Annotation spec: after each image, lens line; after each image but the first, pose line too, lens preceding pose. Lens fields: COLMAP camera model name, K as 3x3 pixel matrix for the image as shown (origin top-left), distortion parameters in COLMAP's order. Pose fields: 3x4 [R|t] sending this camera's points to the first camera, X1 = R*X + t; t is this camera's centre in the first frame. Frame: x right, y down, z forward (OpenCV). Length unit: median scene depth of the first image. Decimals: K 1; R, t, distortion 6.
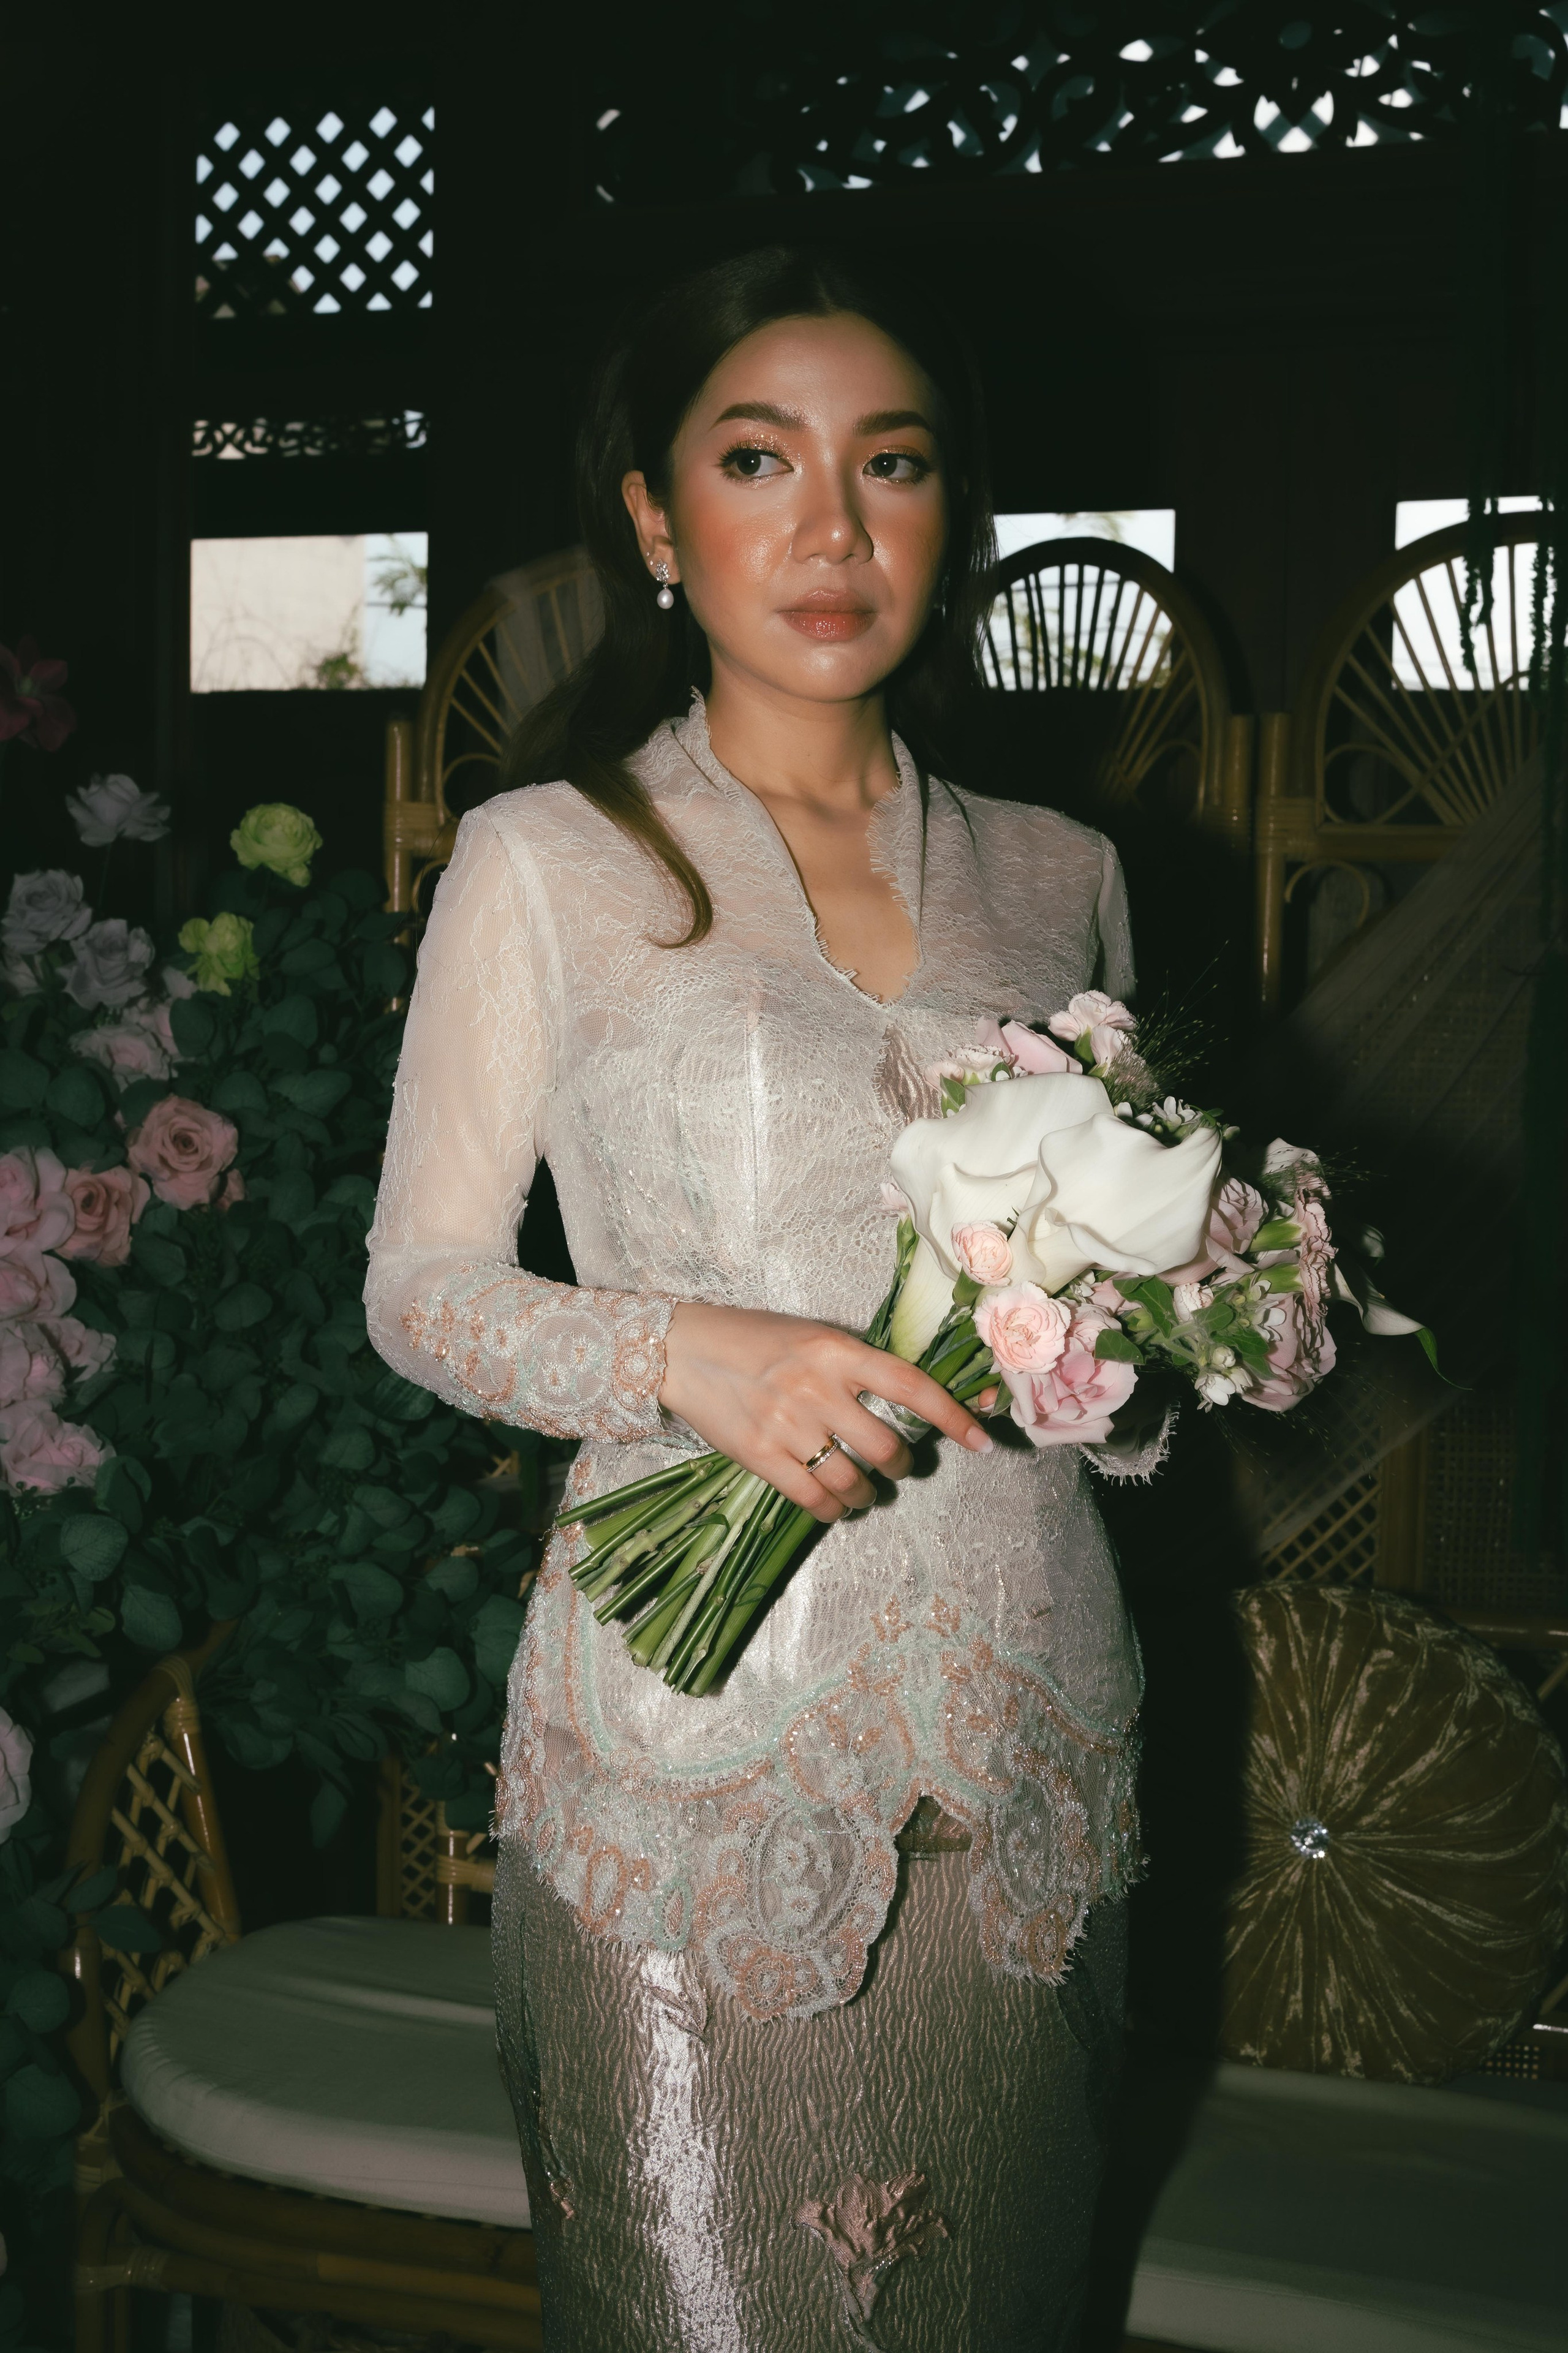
lens RADIAL K [[2573.4, 0, 910.2], [0, 2573.4, 1107.2], [0, 0, 1]] dist [-0.023178, -0.018202]
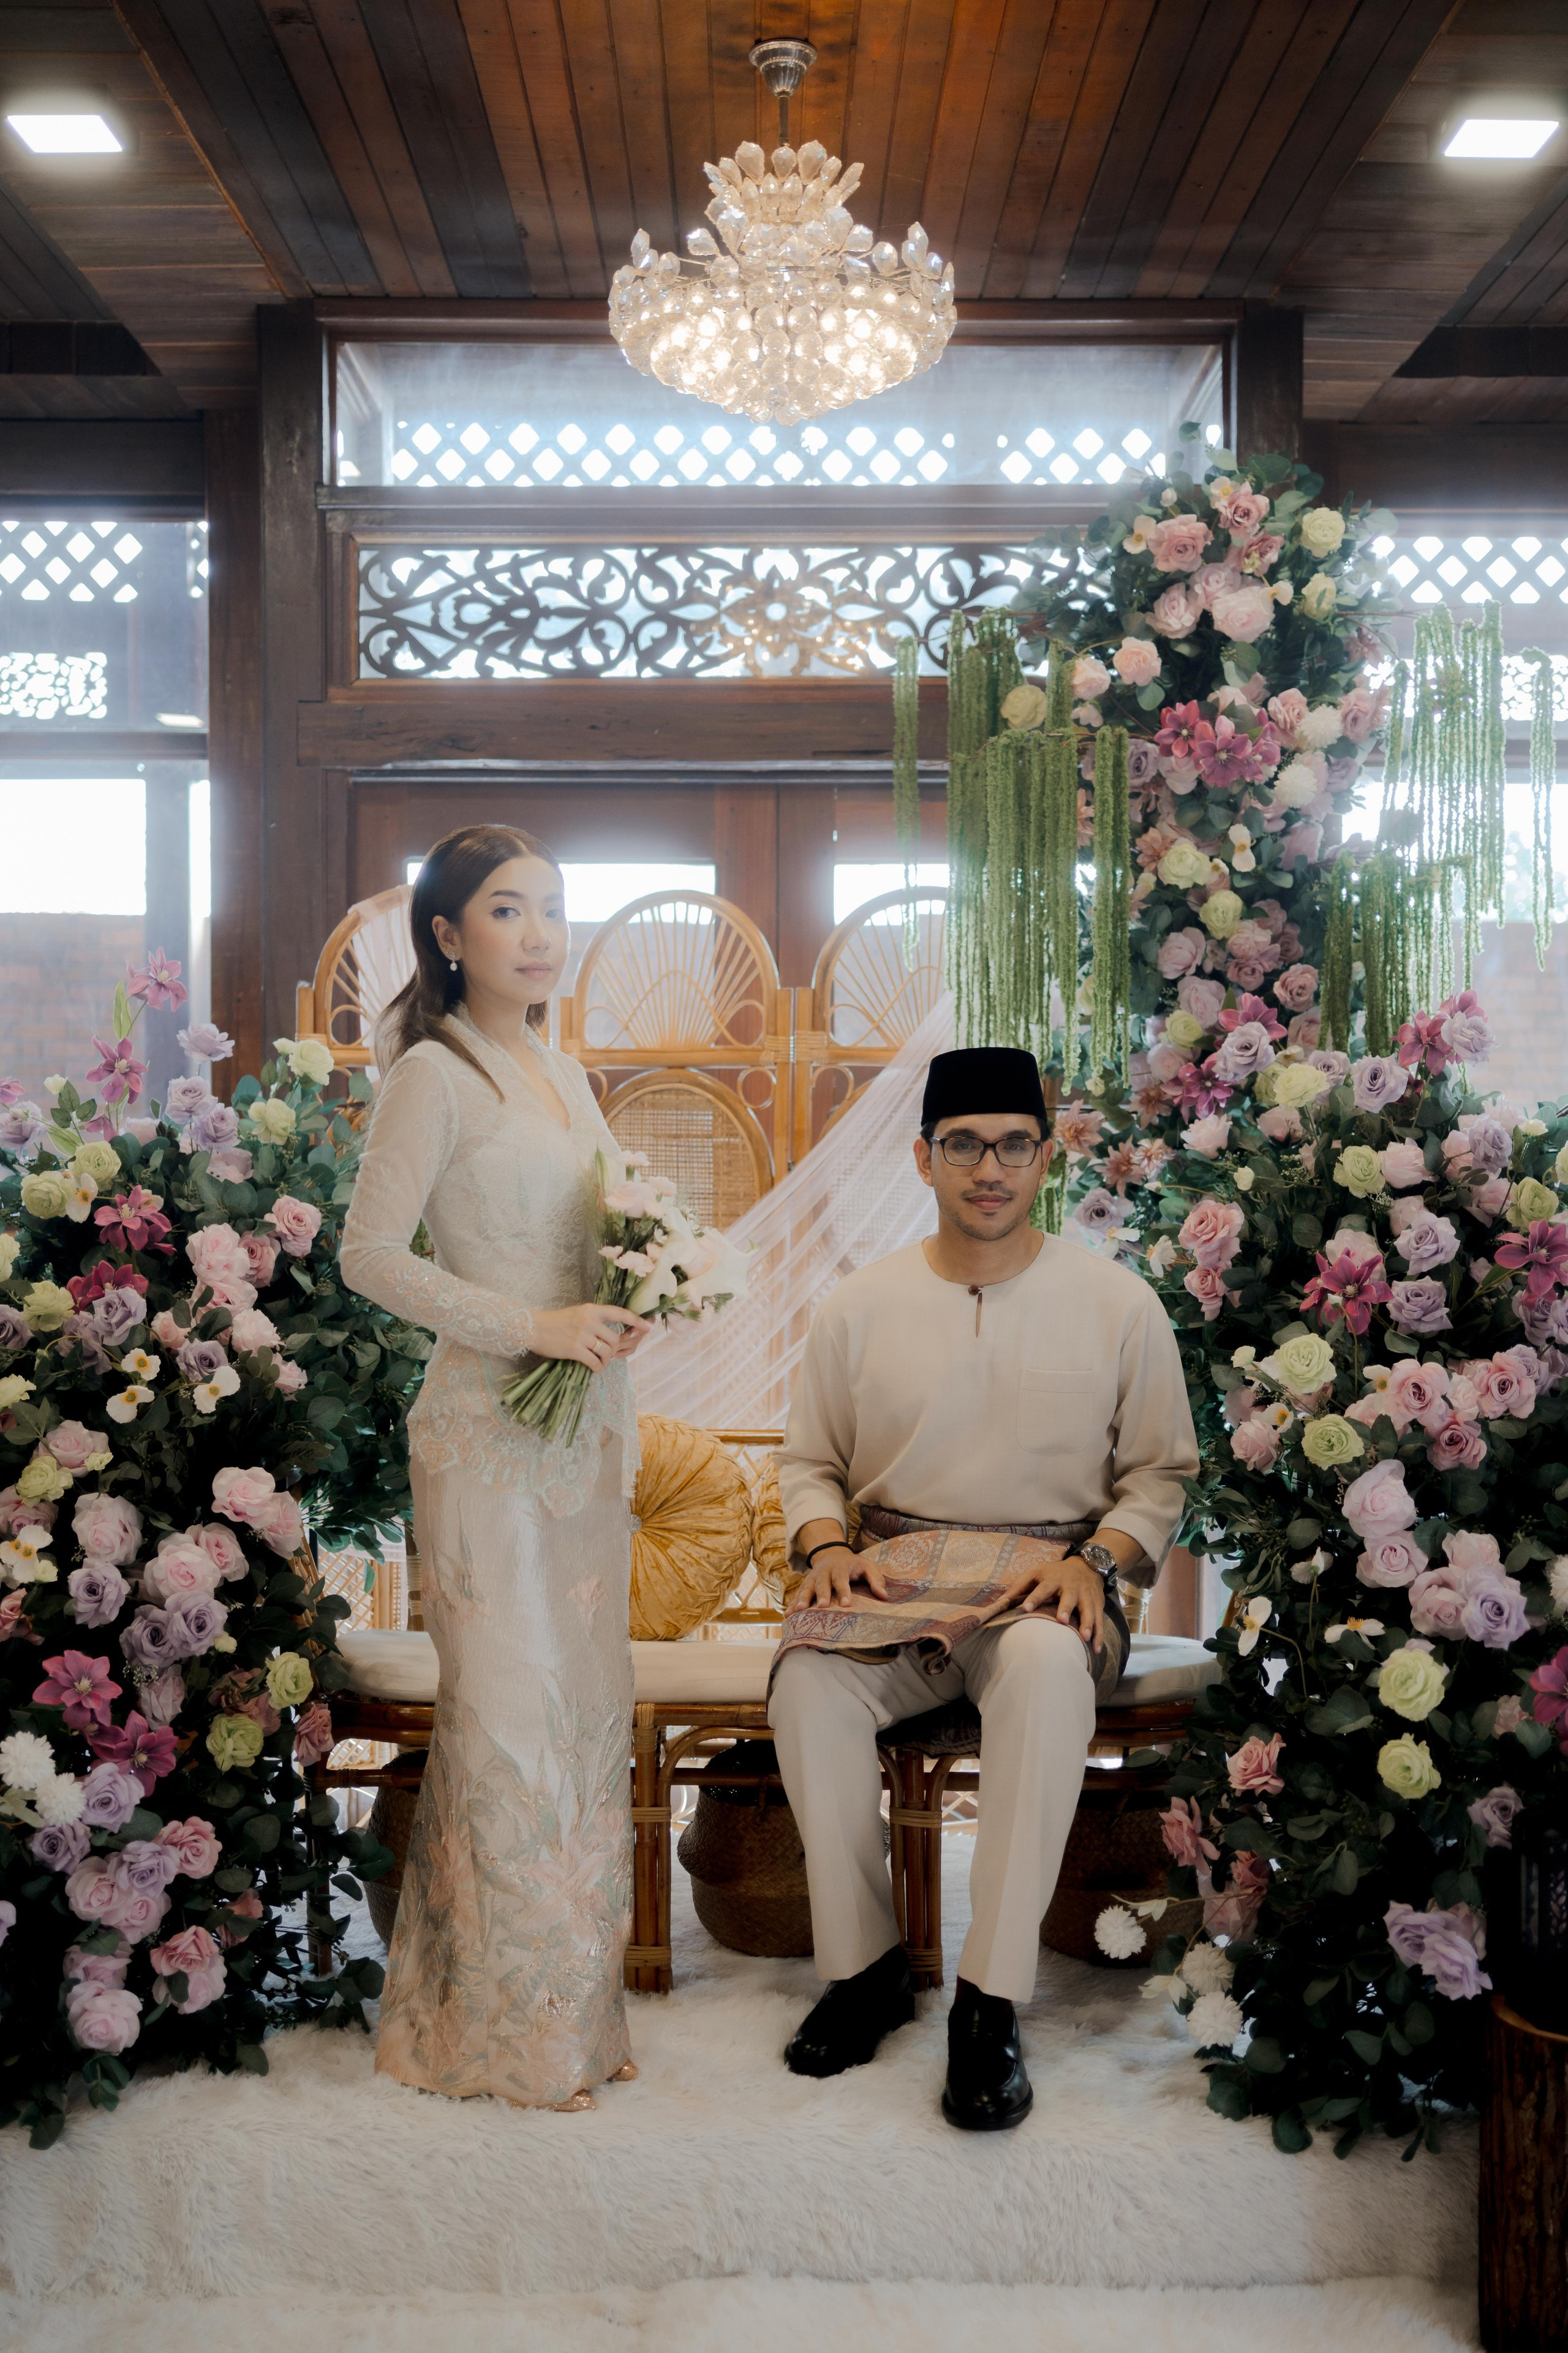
lens RADIAL K [[2411.8, 0, 745.7], [0, 2411.8, 1240.7], [0, 0, 1]] dist [0.002760, 0.012751]
pose [[0.965060, -0.027398, 0.260591, -0.399317], [0.030283, 0.999516, -0.007061, 0.048276], [-0.260272, 0.014706, 0.965423, -0.755902]]
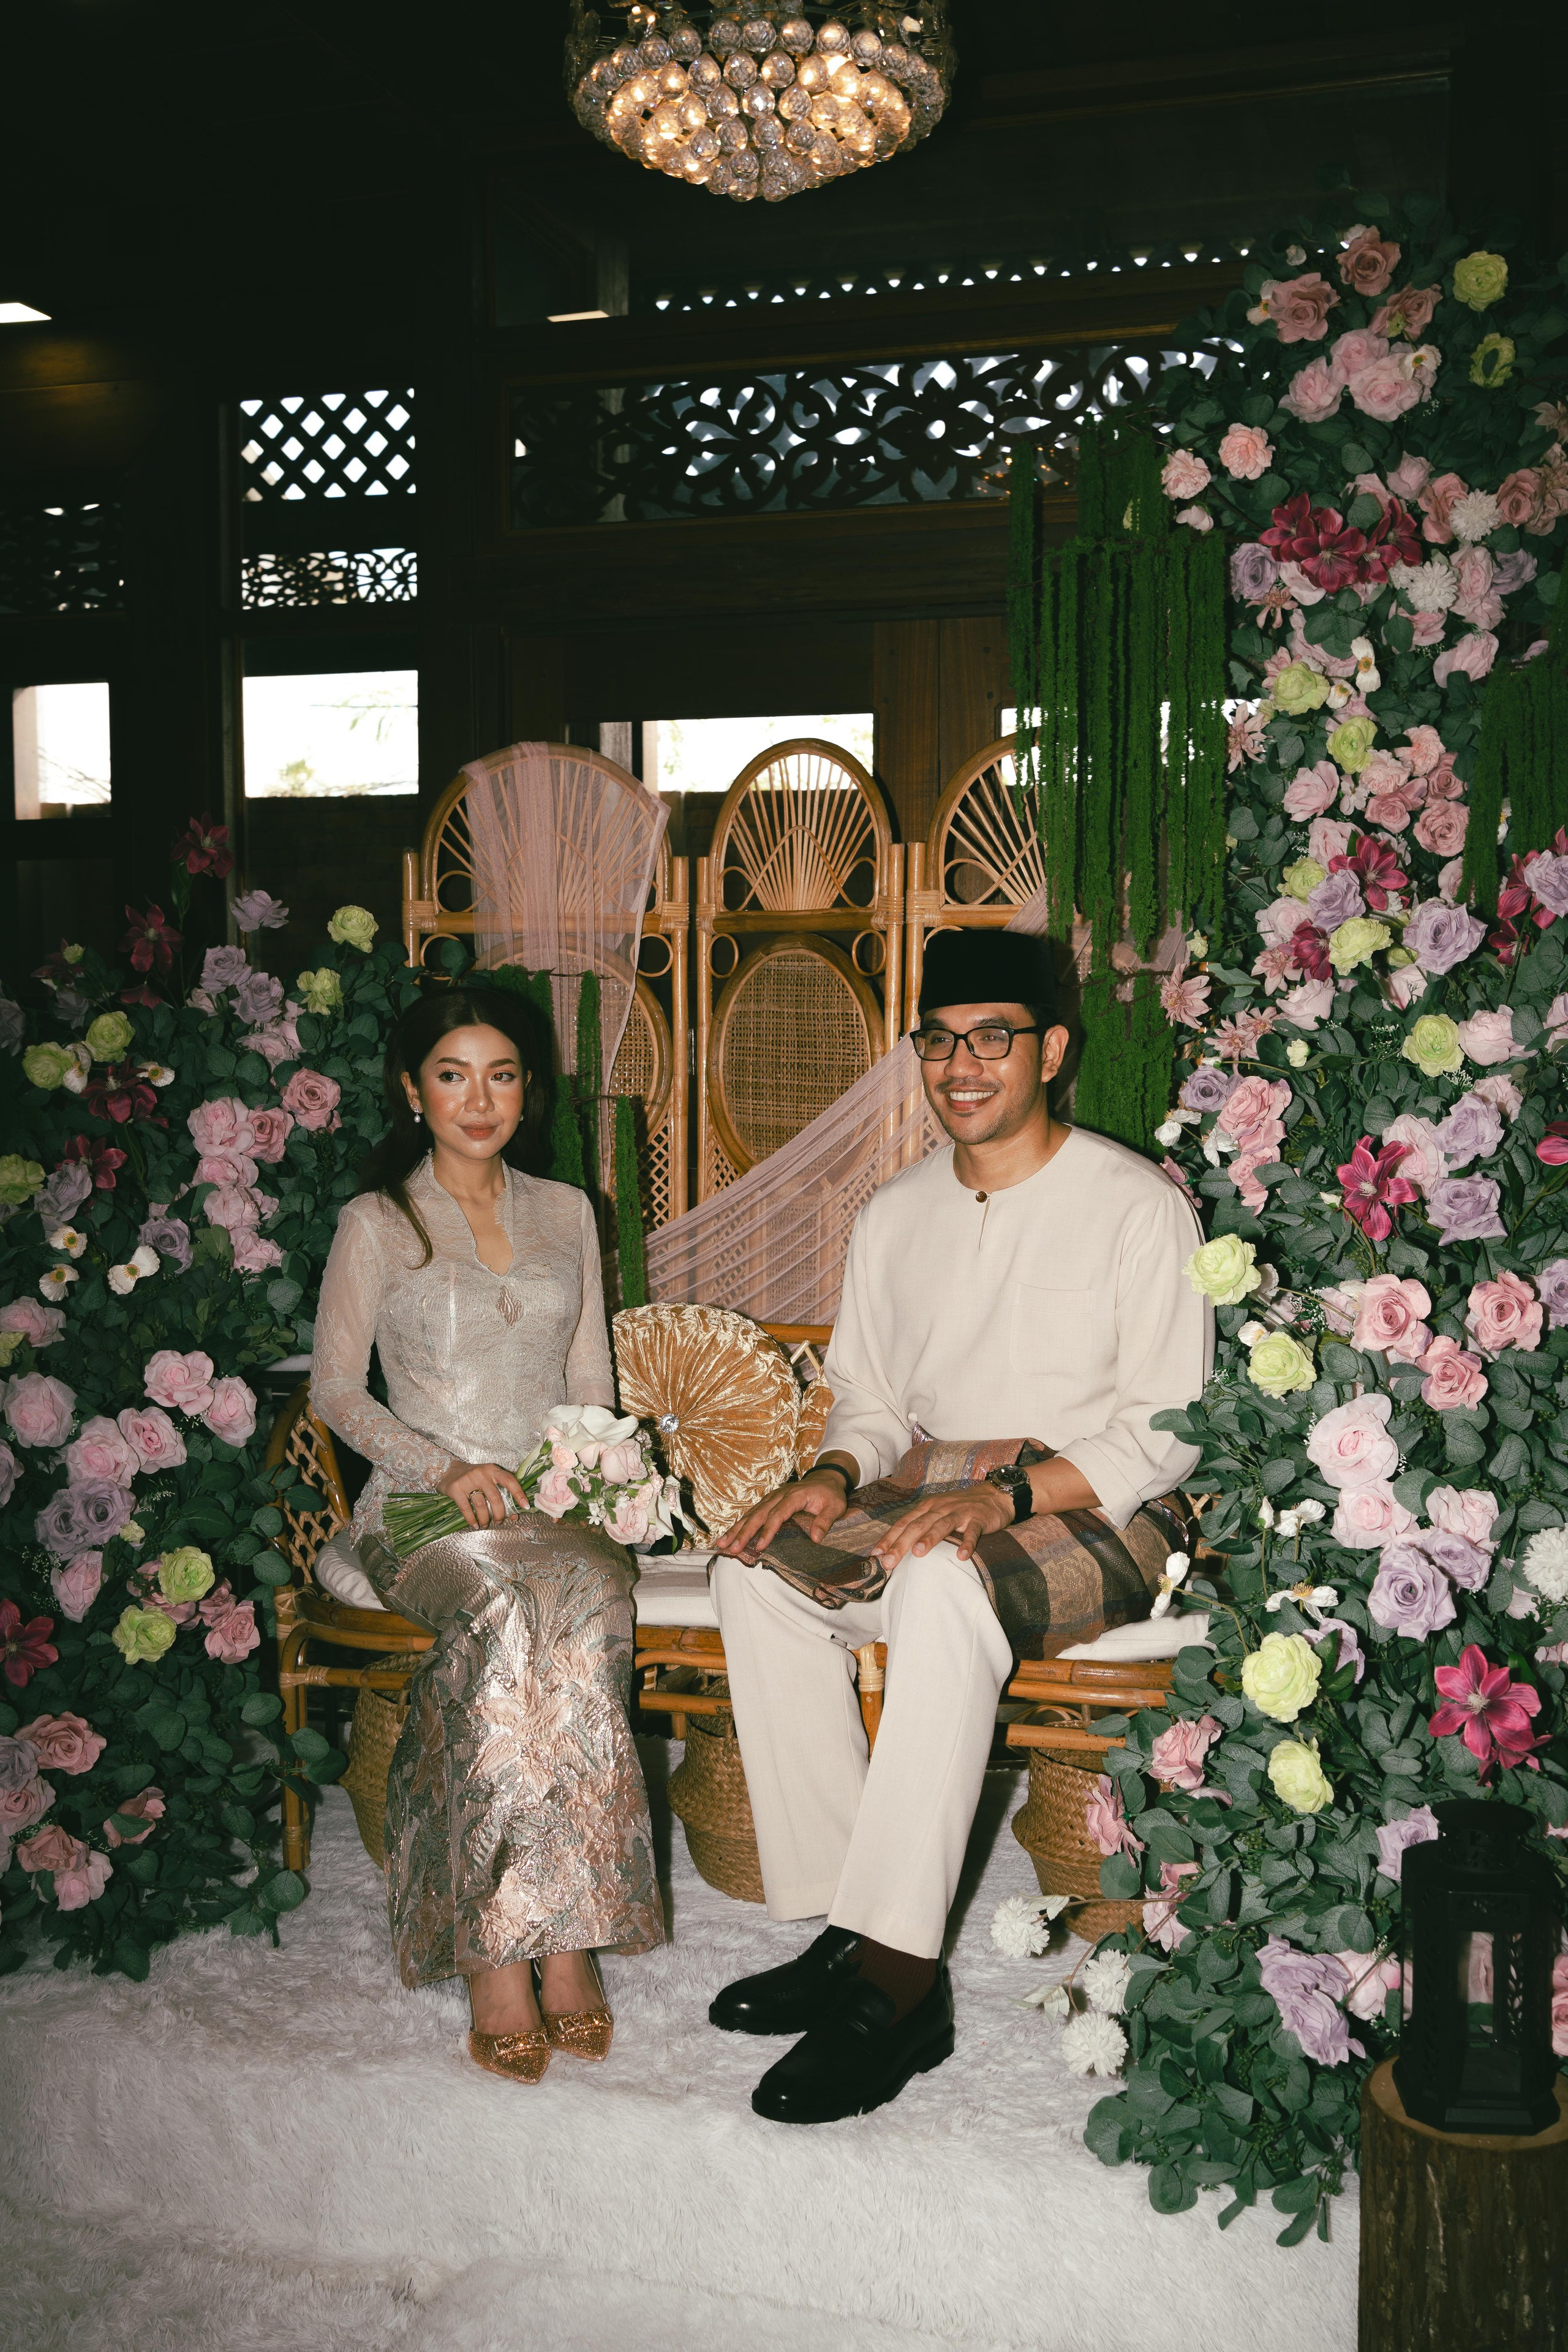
lens RADIAL K [[2305.3, 0, 783.7], [0, 2305.3, 1209.5], [0, 0, 1]] dist [0.005156, 0.008288]
pose [[0.999803, -0.019320, -0.004454, 0.055846], [0.019450, 0.999322, 0.031271, 0.047876], [0.003847, -0.031351, 0.999501, -0.603160]]
